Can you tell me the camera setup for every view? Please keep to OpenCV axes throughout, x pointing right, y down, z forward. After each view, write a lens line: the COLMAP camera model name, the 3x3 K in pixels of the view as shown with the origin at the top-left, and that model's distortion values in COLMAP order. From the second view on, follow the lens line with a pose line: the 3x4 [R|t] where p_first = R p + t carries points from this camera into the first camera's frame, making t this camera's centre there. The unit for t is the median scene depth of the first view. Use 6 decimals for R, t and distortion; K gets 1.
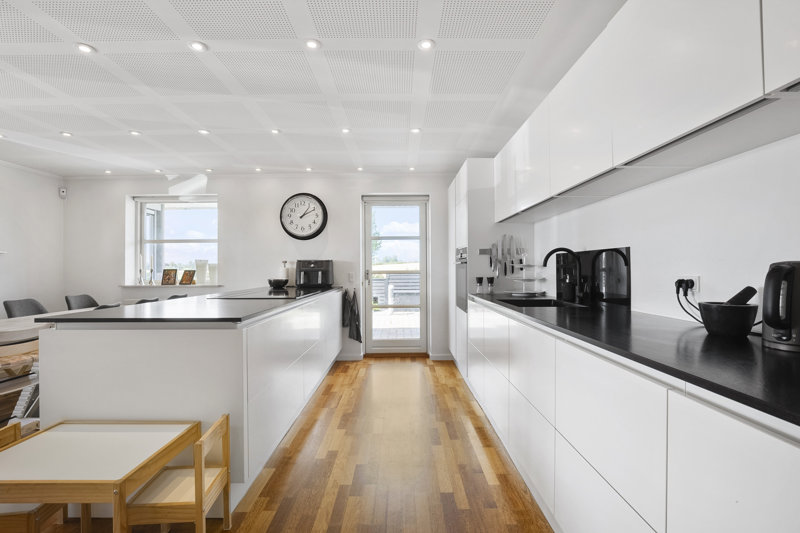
lens RADIAL K [[360.7, 0, 394.8], [0, 360.7, 271.4], [0, 0, 1]] dist [-0.020392, 0.001983]
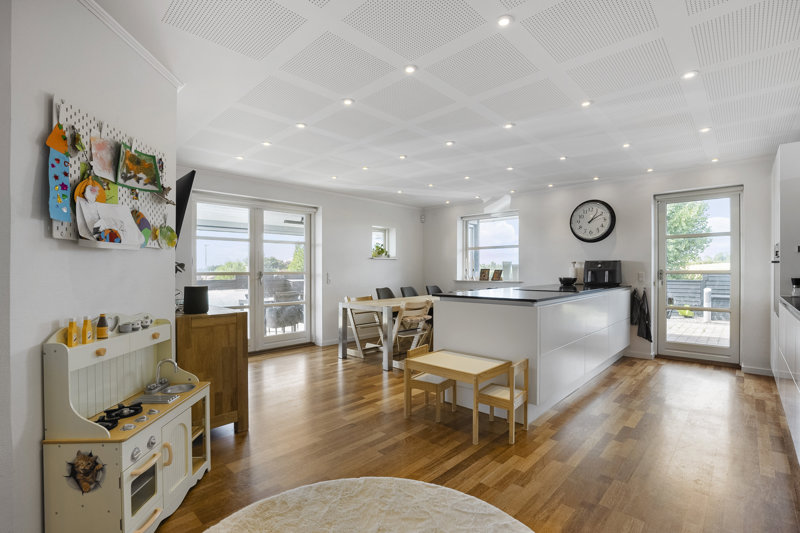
lens RADIAL K [[360.7, 0, 416.4], [0, 360.7, 269.3], [0, 0, 1]] dist [-0.020392, 0.001983]
pose [[0.747176, 0.001470, -0.664624, 0.077733], [-0.004978, 0.999982, -0.003385, 0.001331], [0.664607, 0.005838, 0.747170, -0.180280]]
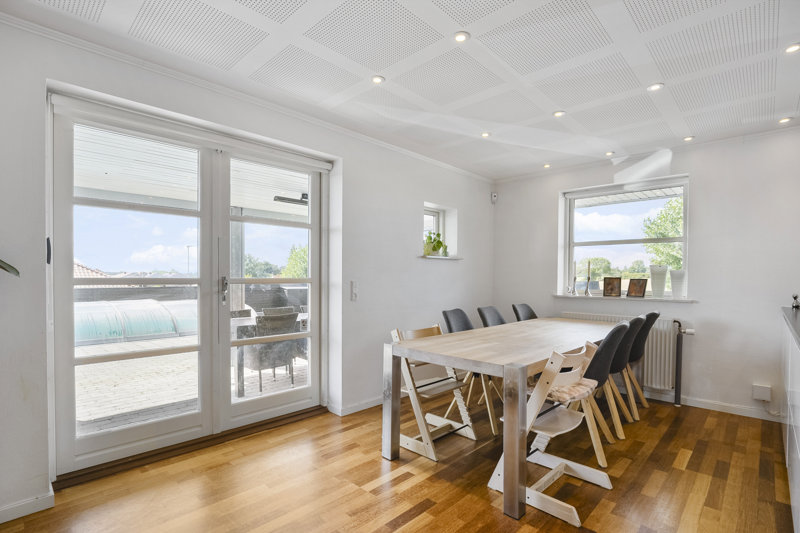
lens RADIAL K [[377.0, 0, 426.9], [0, 377.0, 286.1], [0, 0, 1]] dist [-0.004133, 0.000915]
pose [[0.762320, 0.026589, -0.646653, -0.404602], [-0.016200, 0.999627, 0.022004, 0.001983], [0.646997, -0.006298, 0.762467, 0.090802]]
